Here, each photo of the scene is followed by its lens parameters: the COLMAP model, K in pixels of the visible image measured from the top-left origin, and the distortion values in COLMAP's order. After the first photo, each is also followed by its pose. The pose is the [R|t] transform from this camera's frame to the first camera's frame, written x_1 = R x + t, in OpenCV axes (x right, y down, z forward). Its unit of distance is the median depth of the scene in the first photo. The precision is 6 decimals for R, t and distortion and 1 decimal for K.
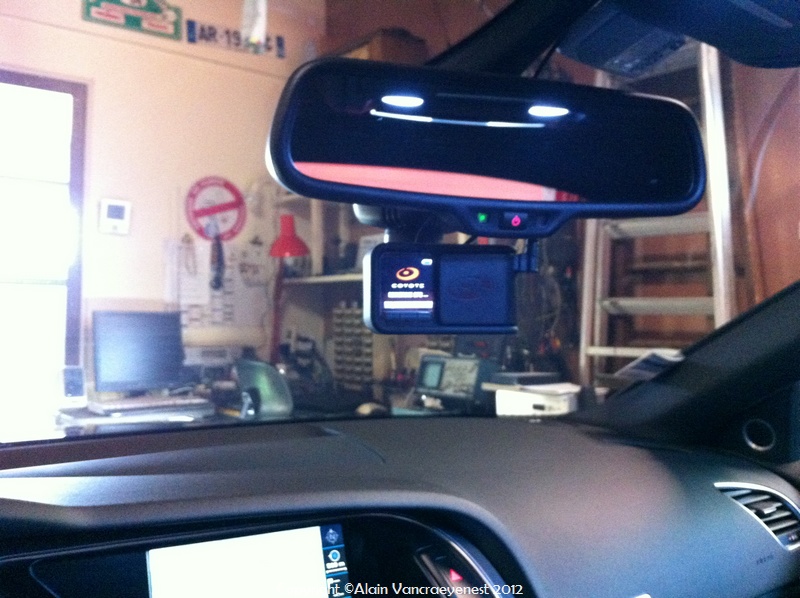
lens RADIAL K [[811.3, 0, 400.0], [0, 811.3, 299.0], [0, 0, 1]] dist [-0.018876, -0.018836]
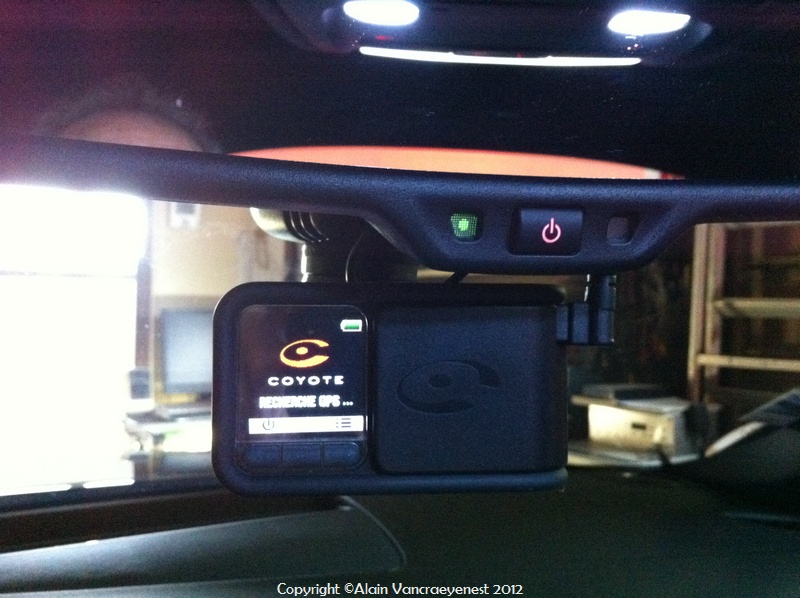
lens RADIAL K [[811.3, 0, 400.0], [0, 811.3, 299.0], [0, 0, 1]] dist [-0.018876, -0.018836]
pose [[0.992677, -0.000629, -0.120801, 0.022912], [0.002211, 0.999913, 0.012966, -0.013393], [0.120783, -0.013138, 0.992592, 0.116475]]
